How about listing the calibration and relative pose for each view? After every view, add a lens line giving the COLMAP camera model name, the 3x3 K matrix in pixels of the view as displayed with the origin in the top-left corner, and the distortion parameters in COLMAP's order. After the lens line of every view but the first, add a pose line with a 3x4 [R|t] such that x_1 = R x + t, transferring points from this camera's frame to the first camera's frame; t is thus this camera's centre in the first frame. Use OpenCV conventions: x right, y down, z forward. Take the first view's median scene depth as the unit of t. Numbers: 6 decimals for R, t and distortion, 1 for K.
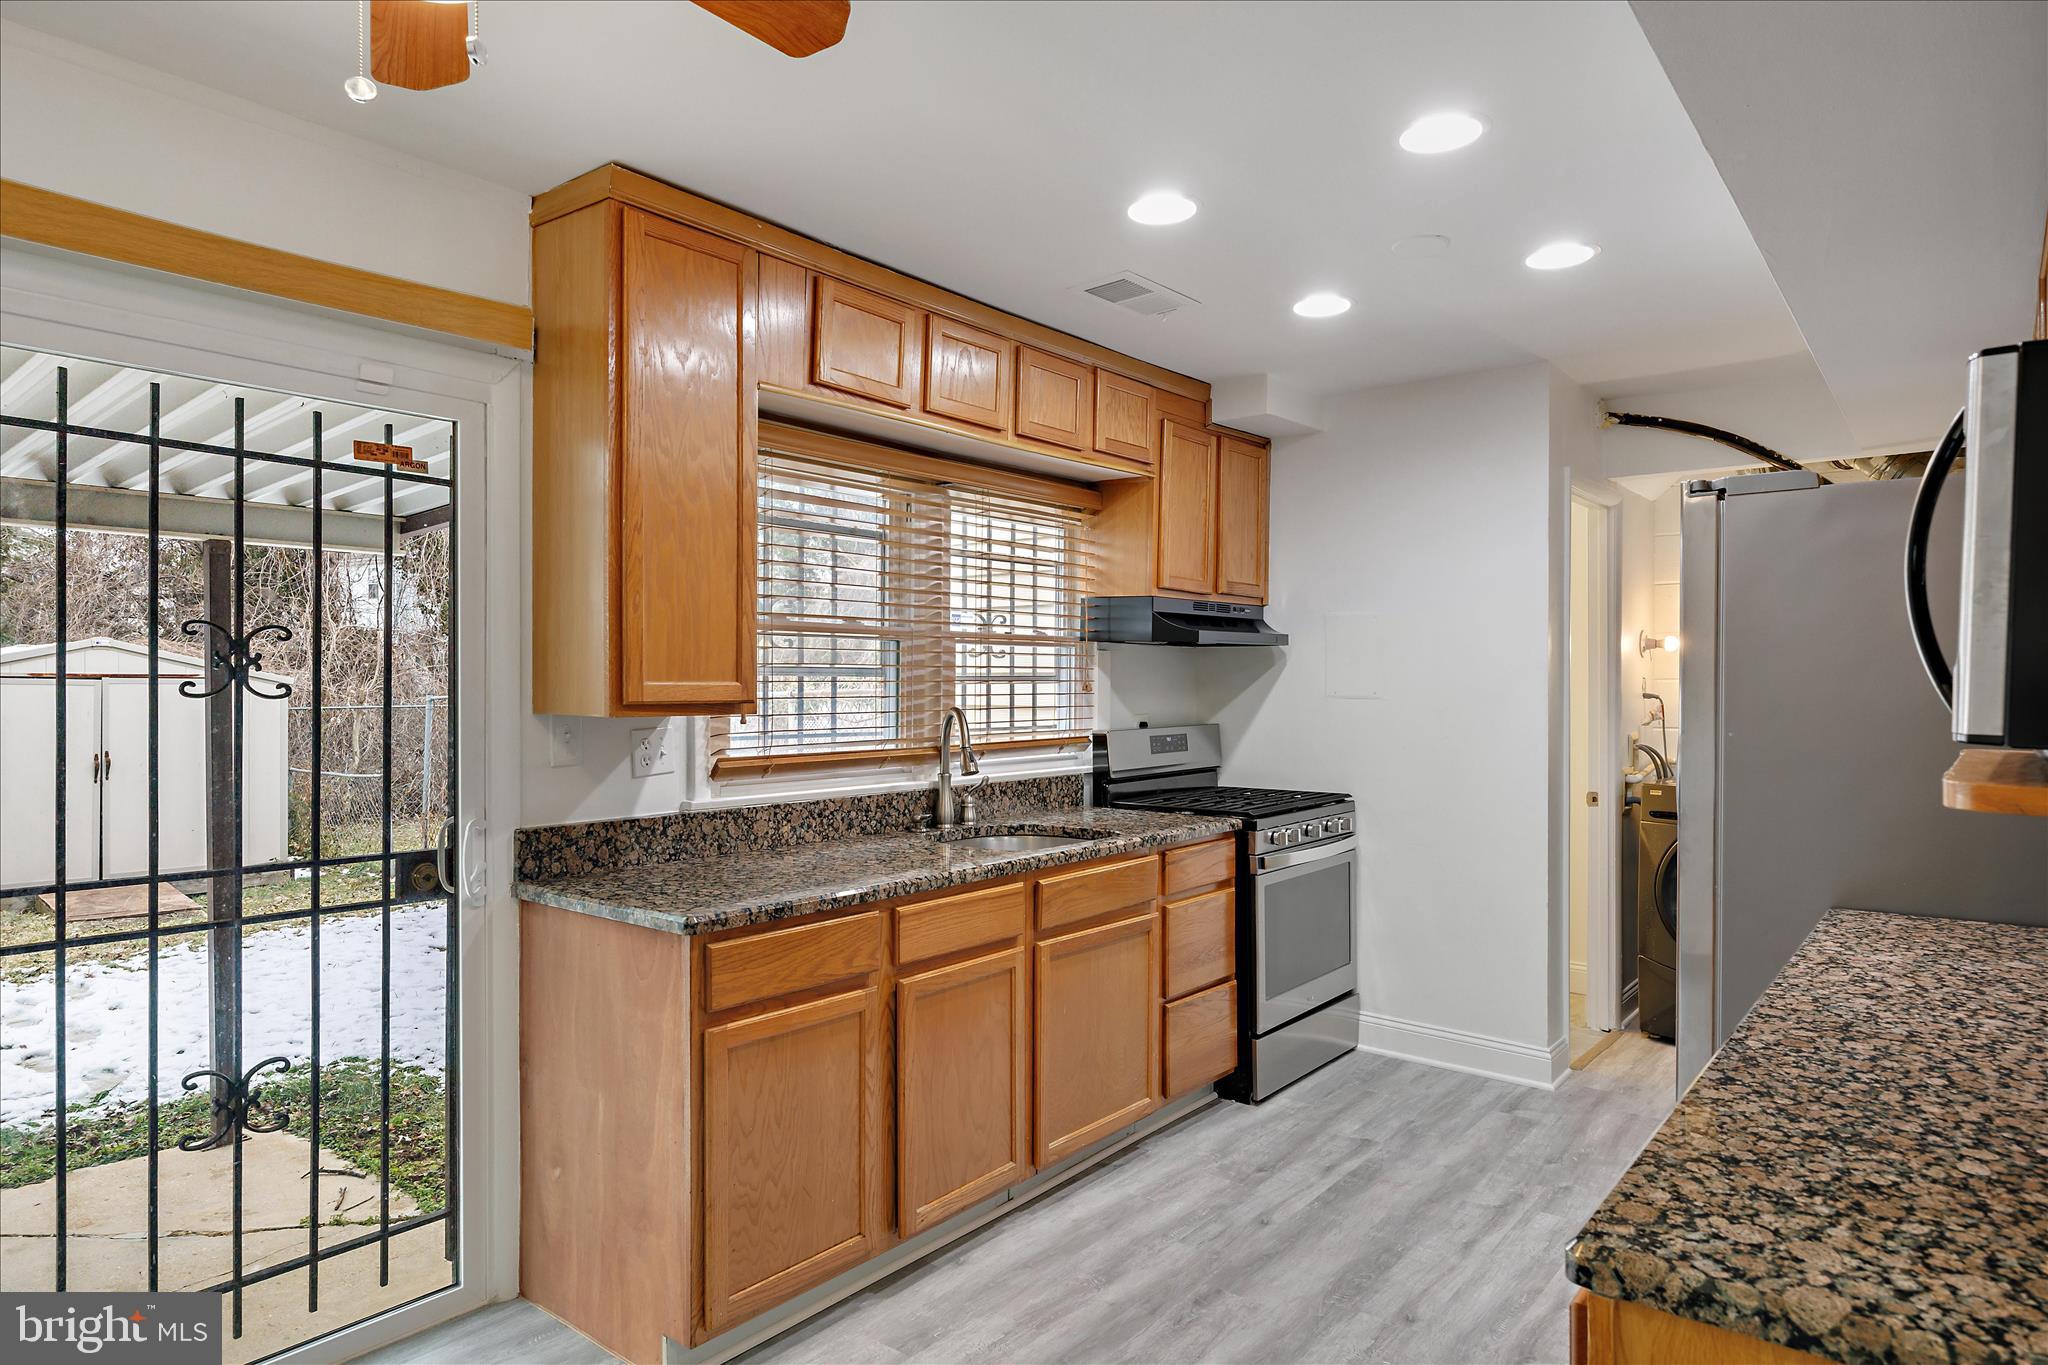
lens RADIAL K [[1204.6, 0, 1015.2], [0, 1204.6, 713.7], [0, 0, 1]] dist [-0.008088, 0.001231]
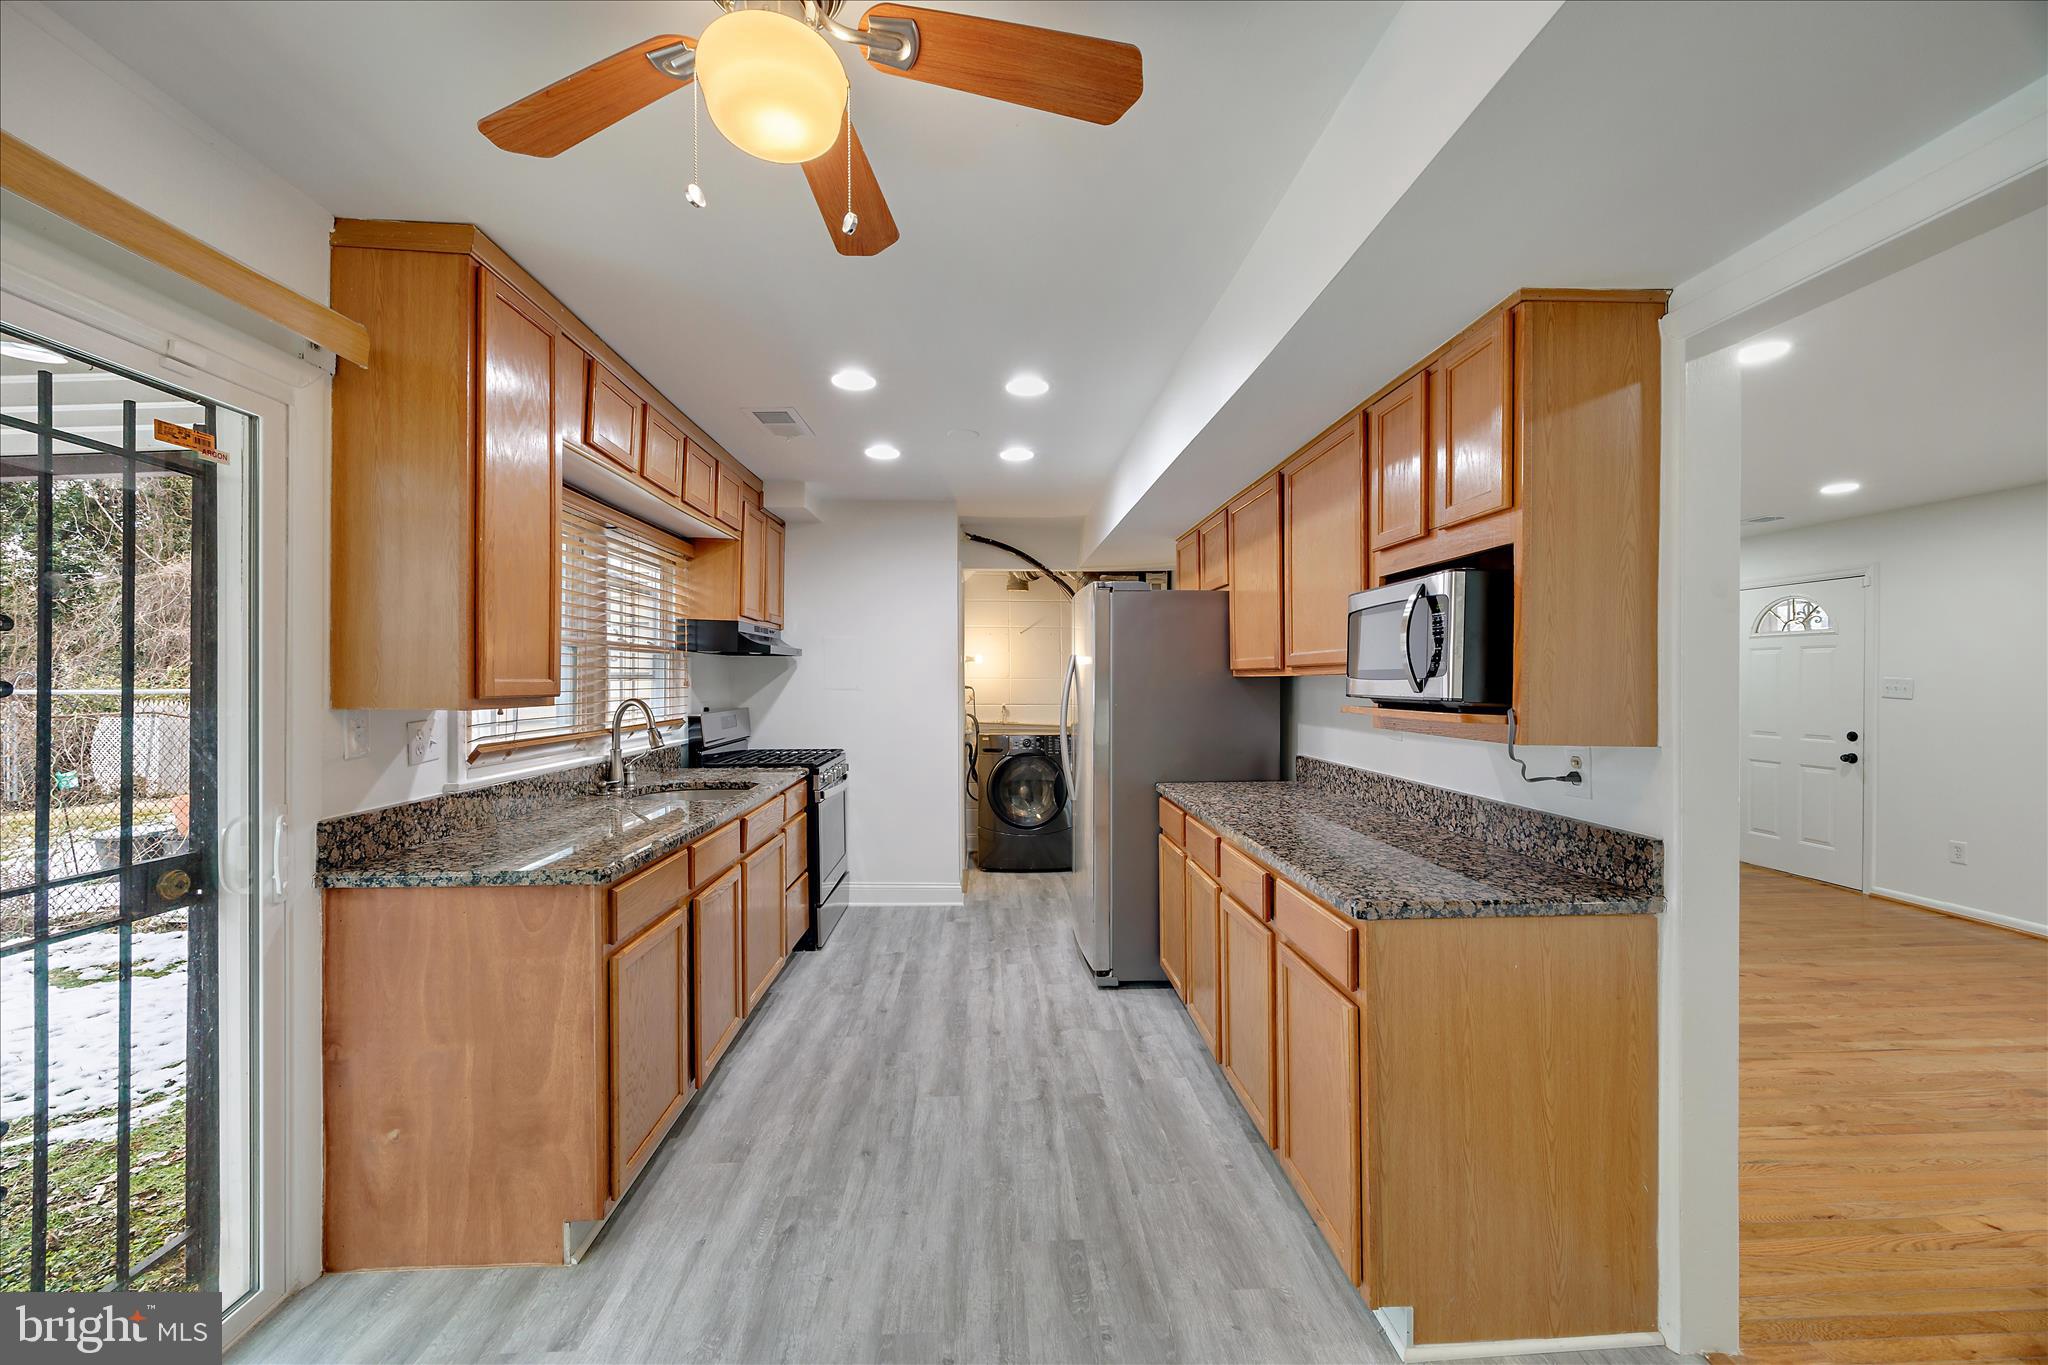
lens RADIAL K [[784.1, 0, 1030.5], [0, 784.1, 695.2], [0, 0, 1]] dist [-0.007579, 0.001846]
pose [[0.736212, -0.012508, 0.676635, -0.347207], [0.016268, 0.999867, 0.000783, -0.002736], [-0.676555, 0.010431, 0.736318, 0.076019]]
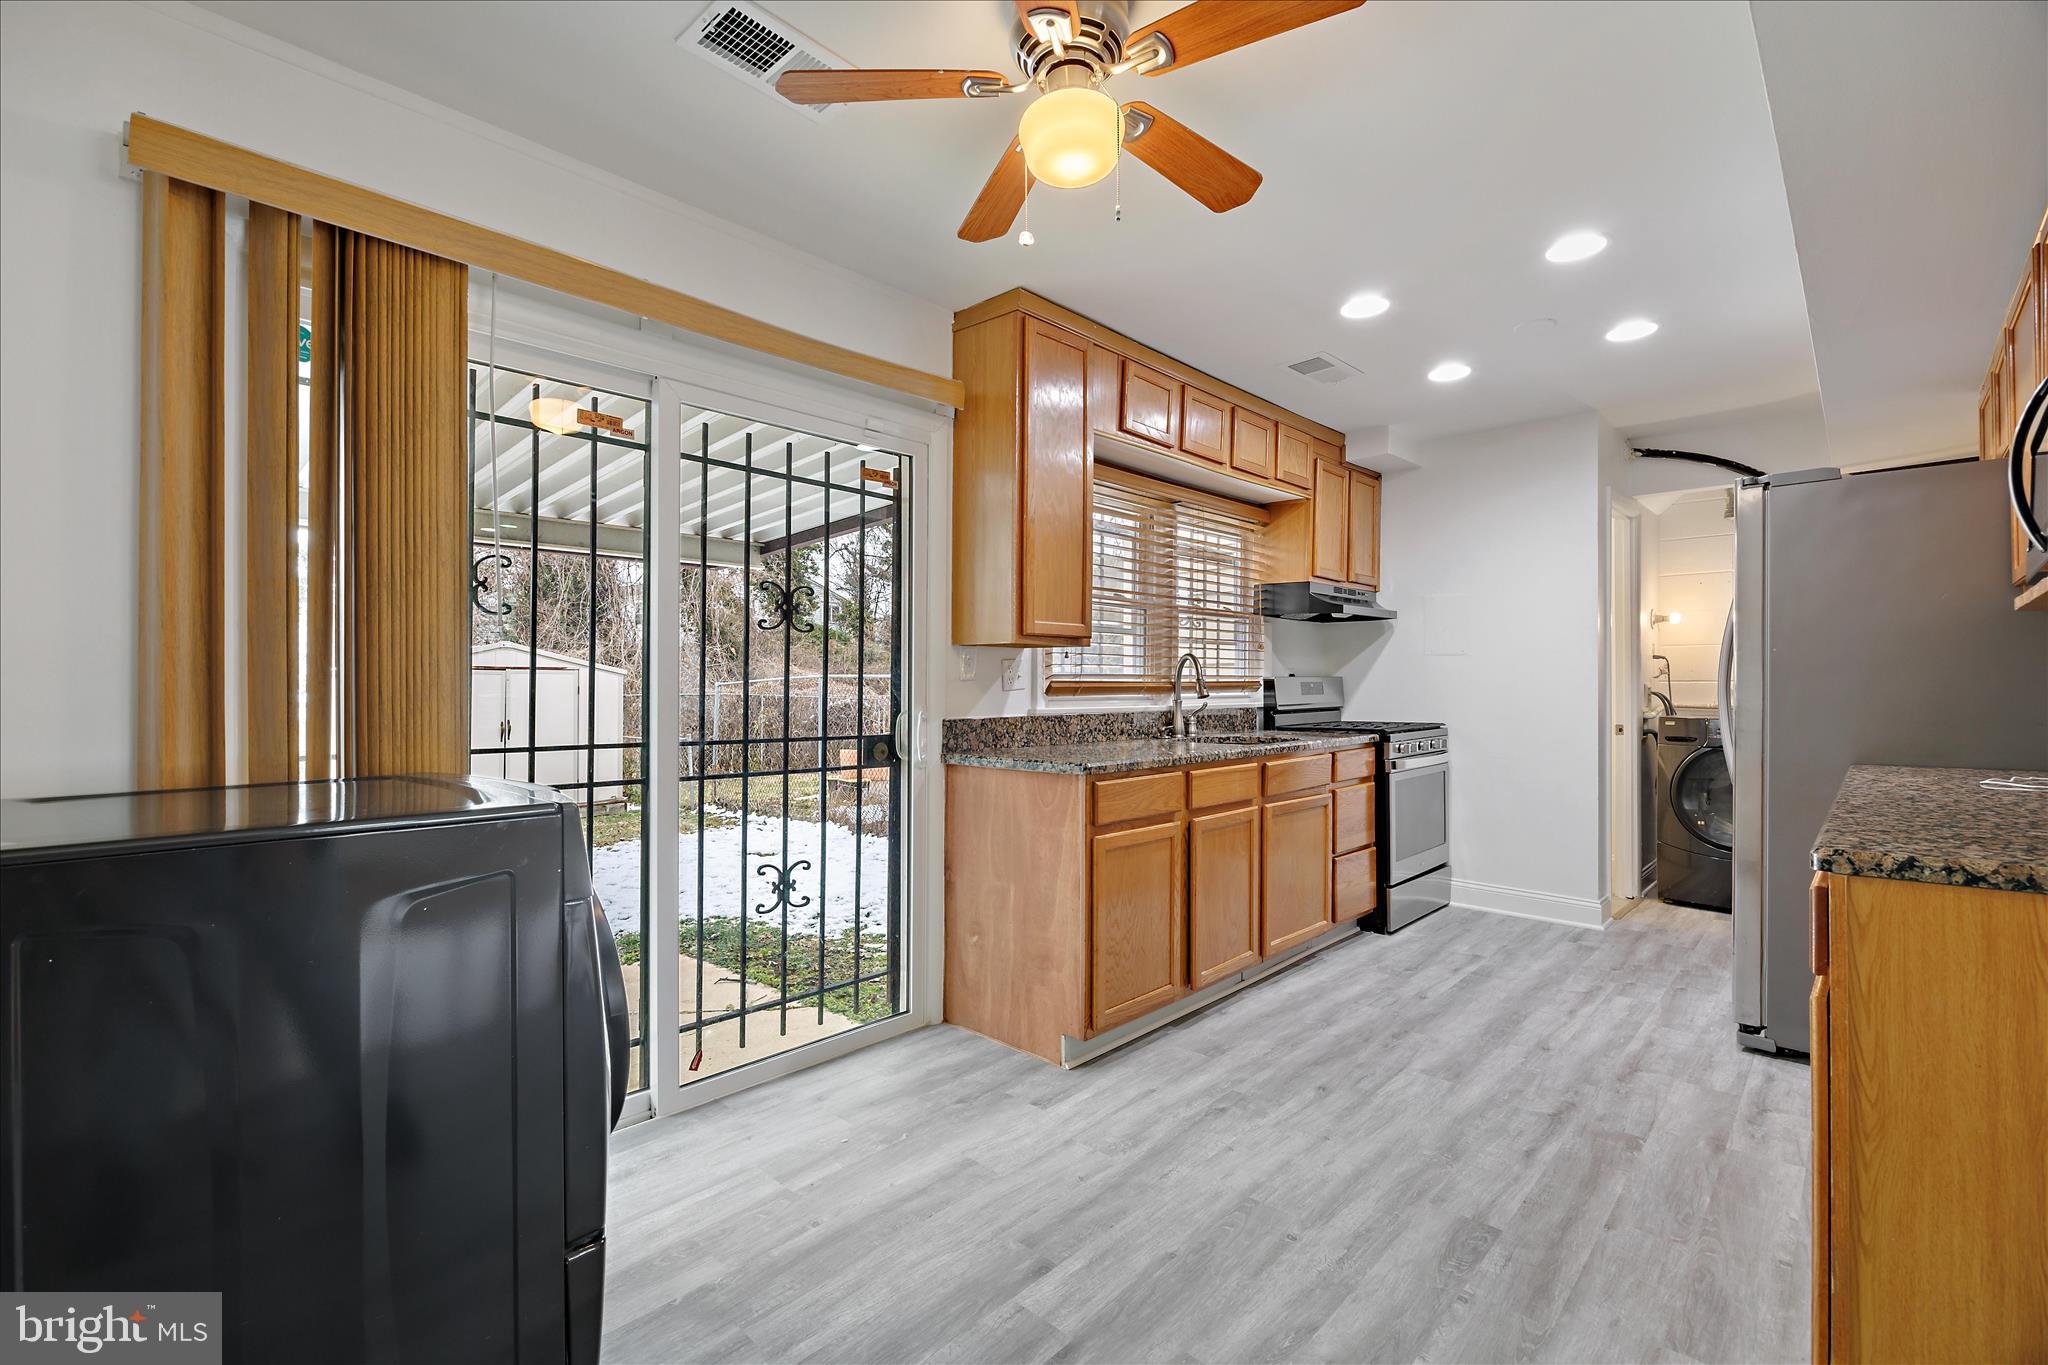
lens RADIAL K [[907.4, 0, 1019.8], [0, 907.4, 703.9], [0, 0, 1]] dist [-0.010014, 0.000892]
pose [[0.996936, -0.002457, -0.078186, -0.187596], [0.002006, 0.999981, -0.005849, 0.069398], [0.078199, 0.005675, 0.996922, -0.132600]]
